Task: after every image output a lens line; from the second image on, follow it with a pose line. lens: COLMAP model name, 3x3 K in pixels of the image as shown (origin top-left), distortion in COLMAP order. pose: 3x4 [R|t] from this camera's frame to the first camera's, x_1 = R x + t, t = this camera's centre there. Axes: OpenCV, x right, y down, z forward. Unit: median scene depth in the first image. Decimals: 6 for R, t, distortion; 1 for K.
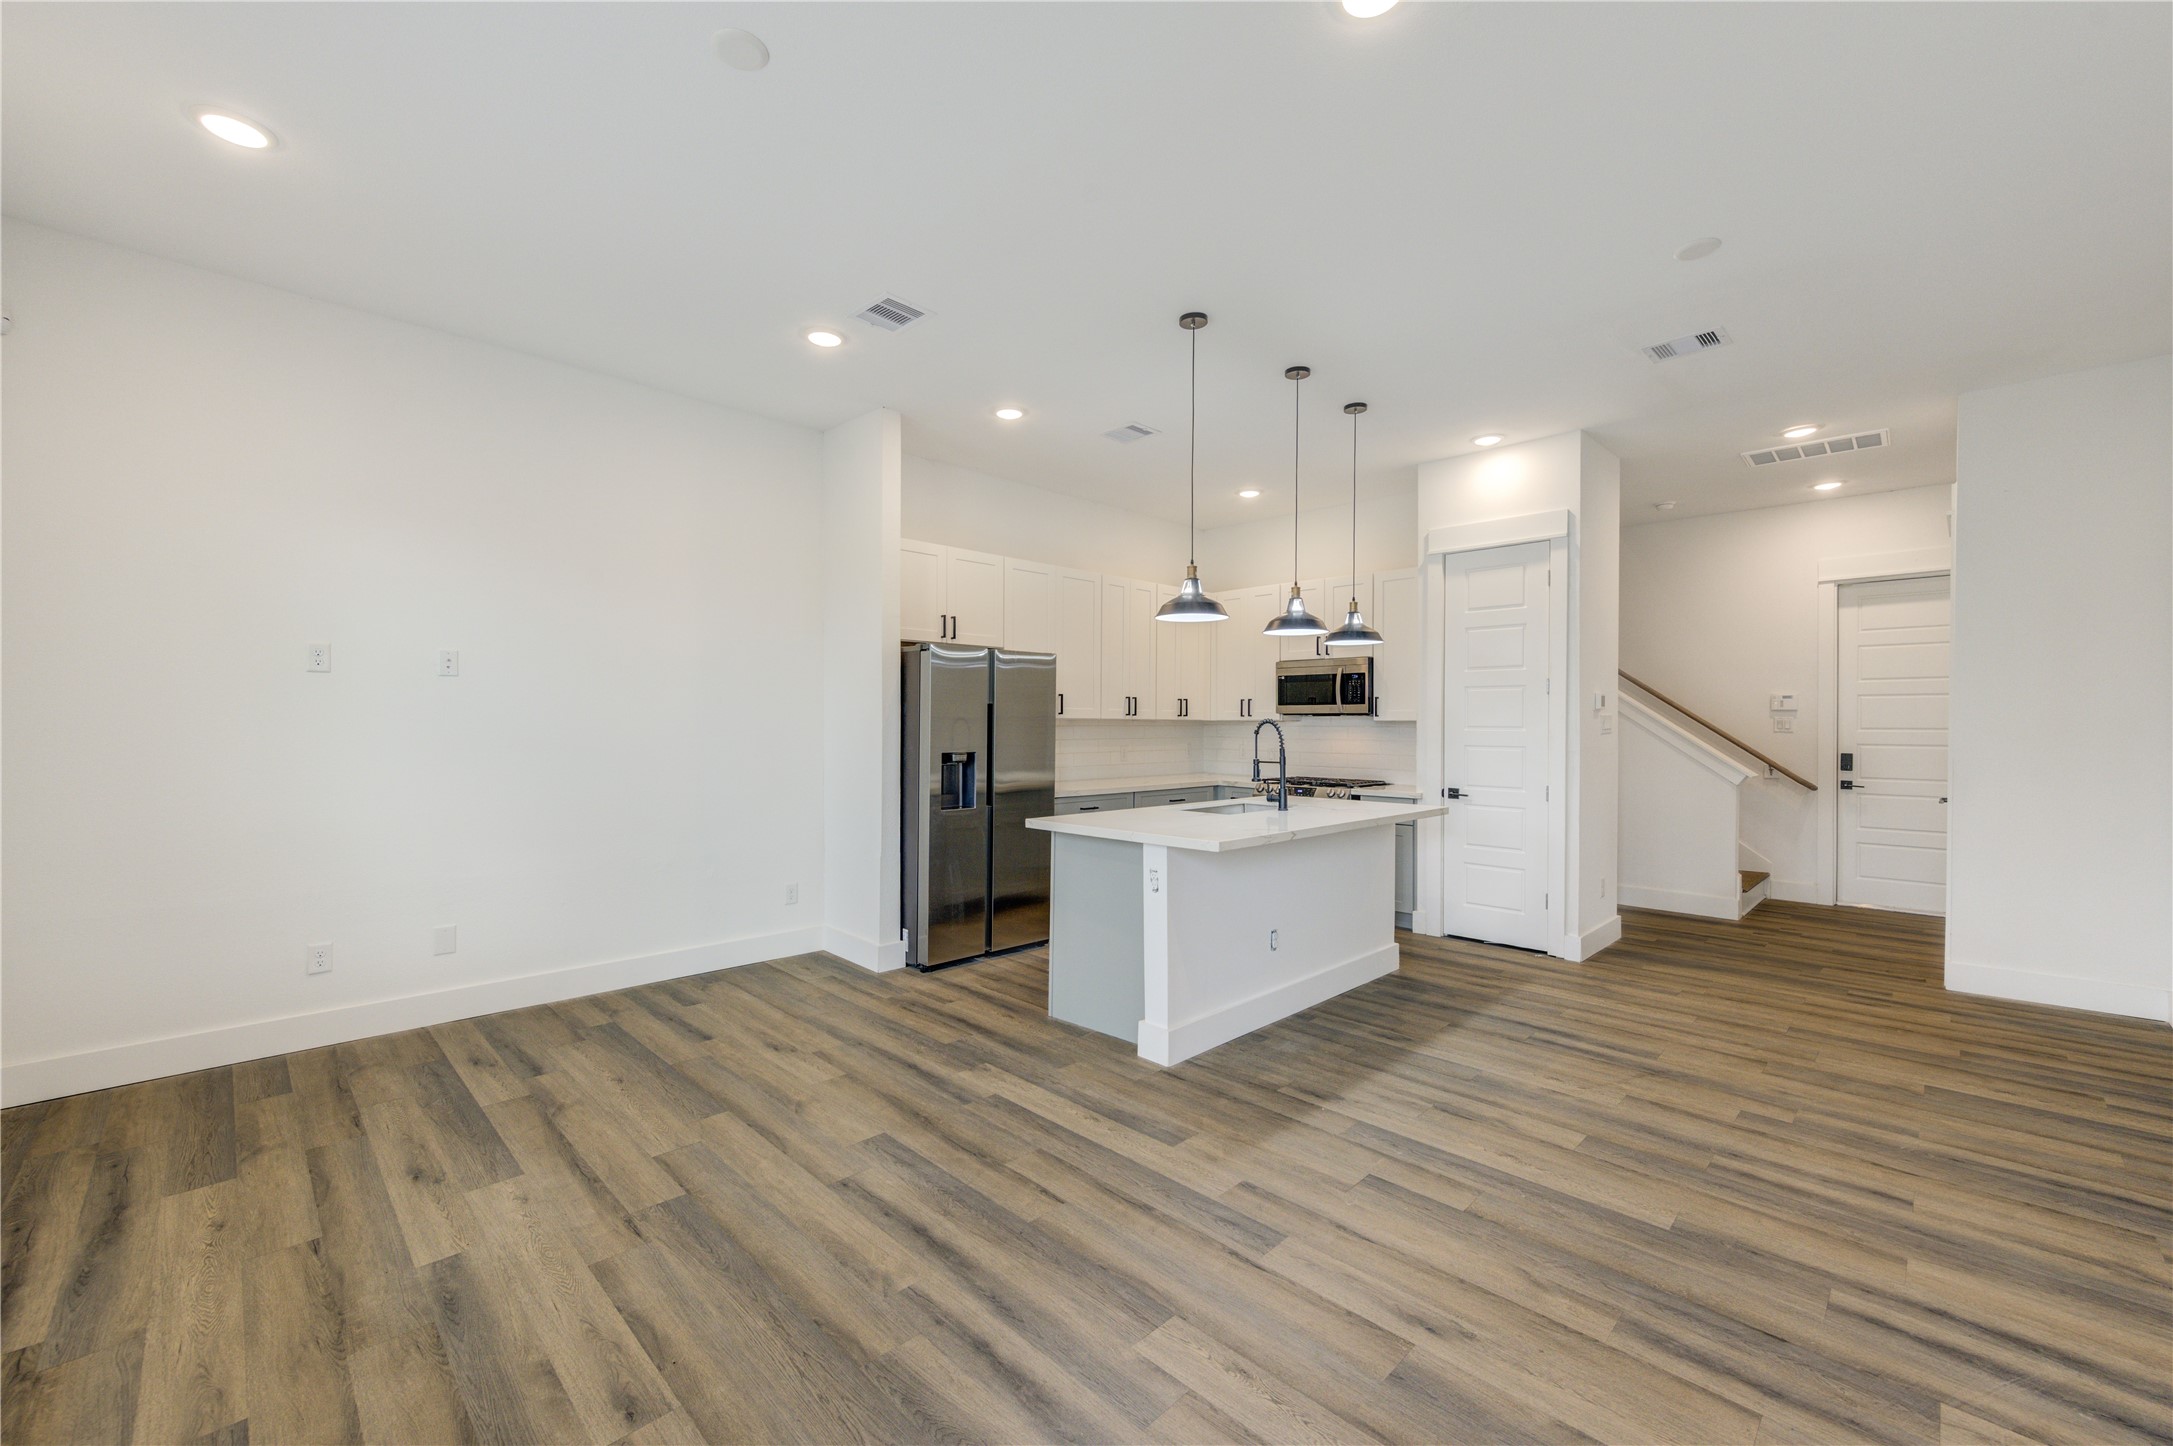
lens RADIAL K [[844.8, 0, 1075.7], [0, 844.8, 724.0], [0, 0, 1]] dist [0.001519, 0.000167]
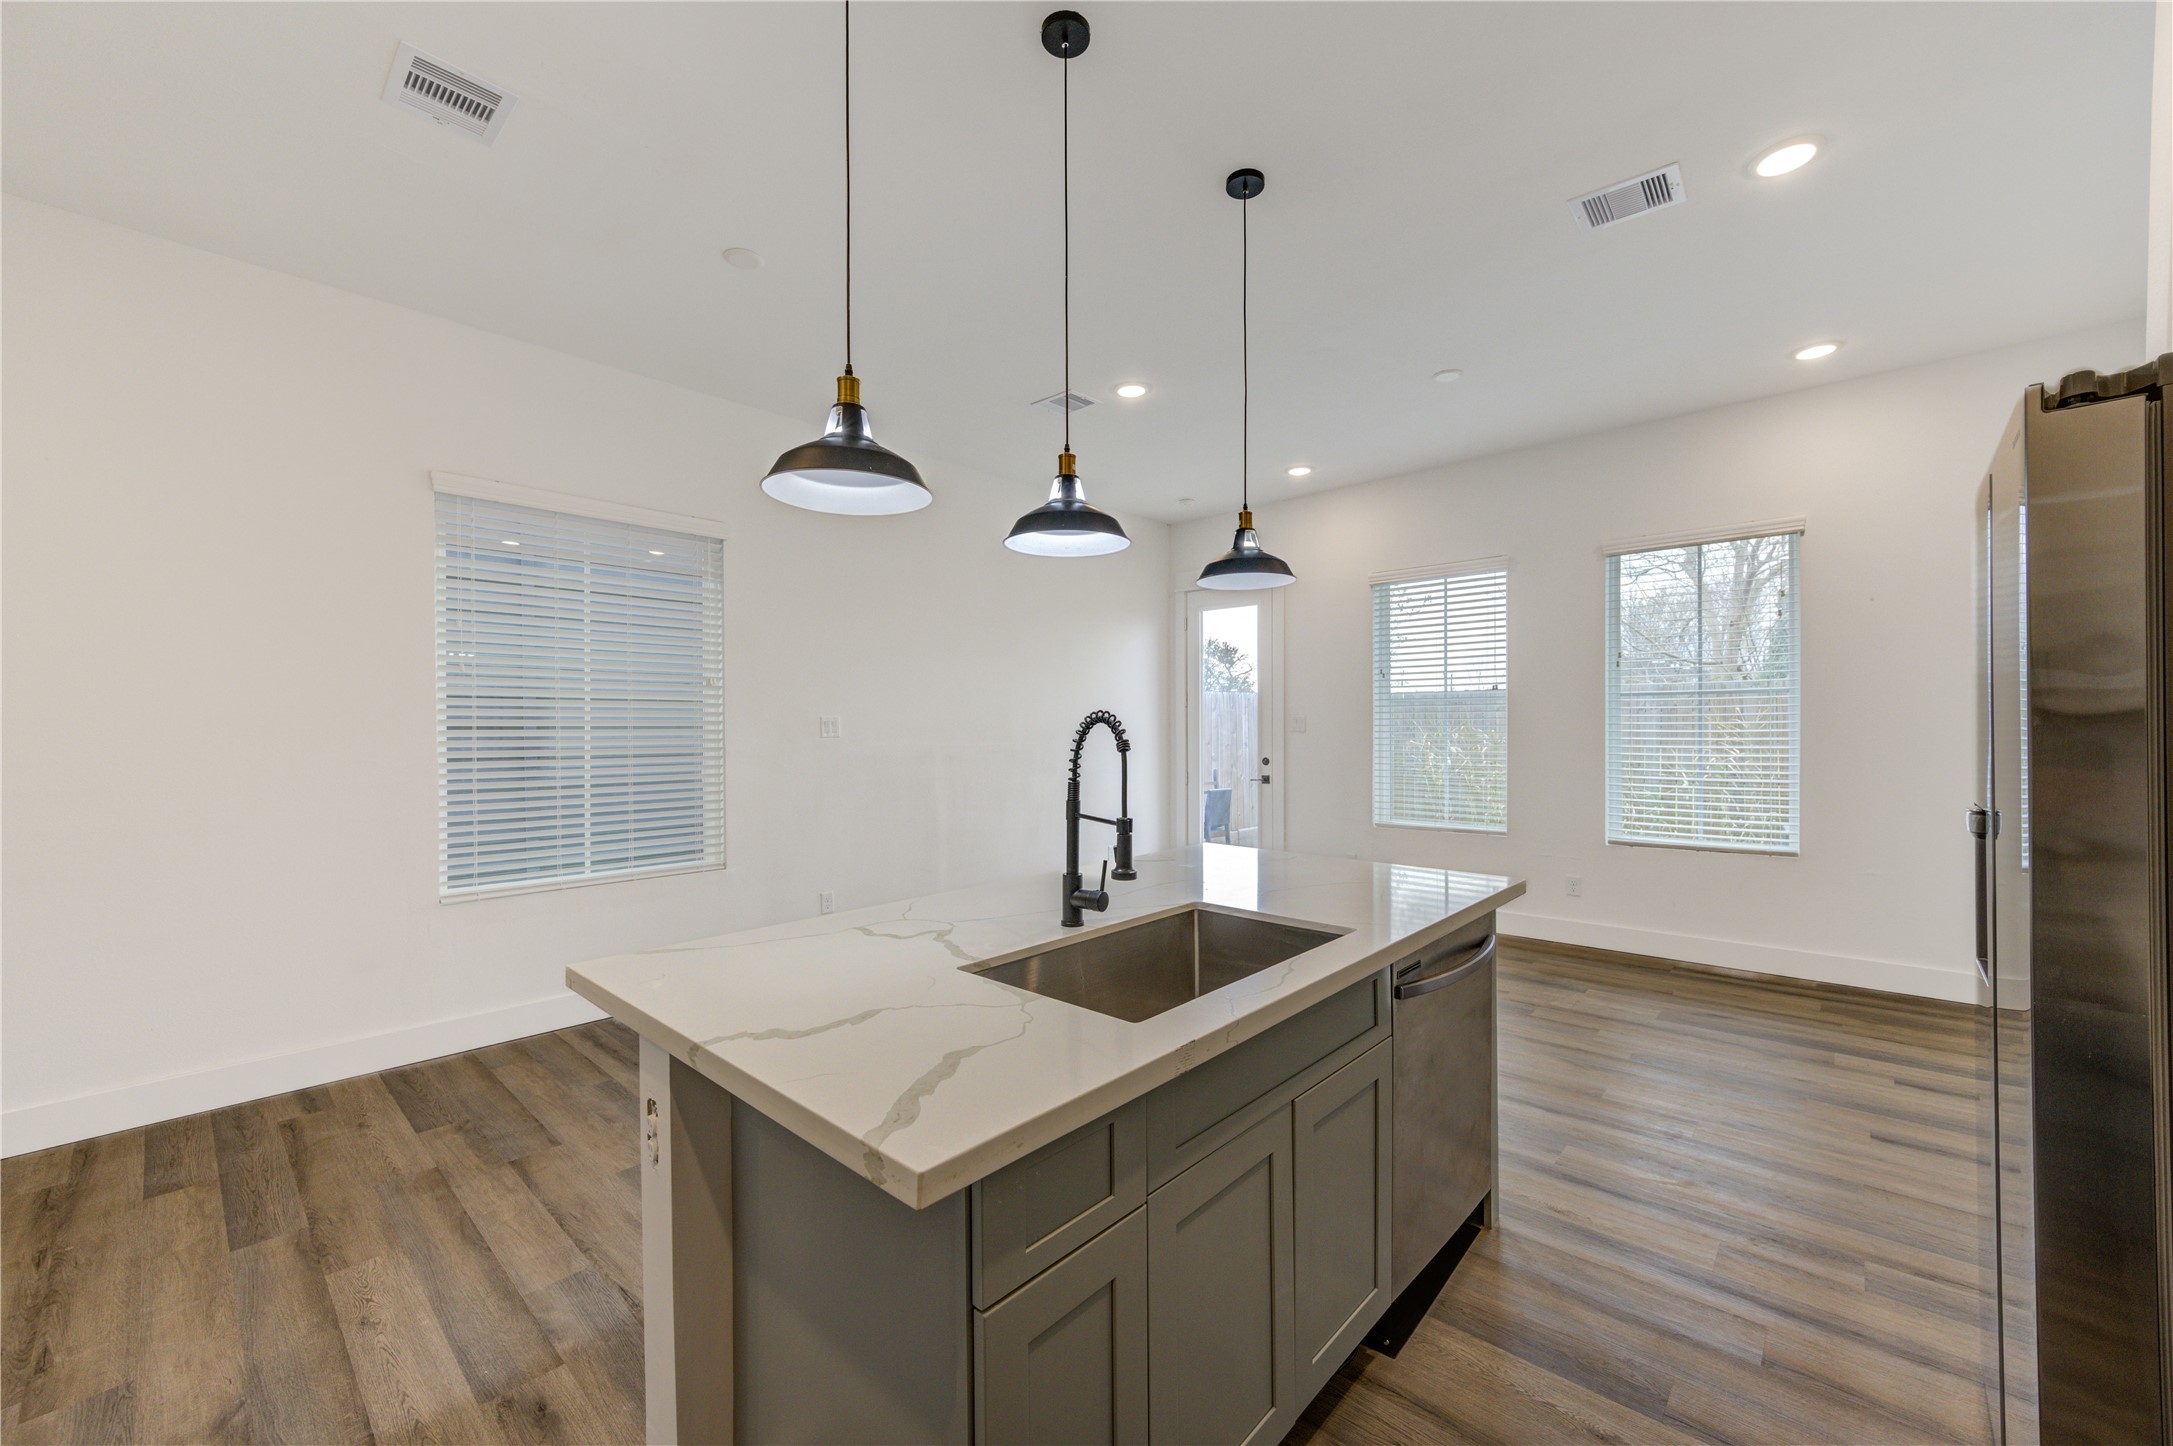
lens RADIAL K [[844.8, 0, 1088.0], [0, 844.8, 730.9], [0, 0, 1]] dist [0.001519, 0.000167]
pose [[-0.998537, 0.000280, -0.054069, 0.301068], [-0.000063, 0.999980, 0.006354, -0.000153], [0.054070, 0.006348, -0.998517, 1.643744]]
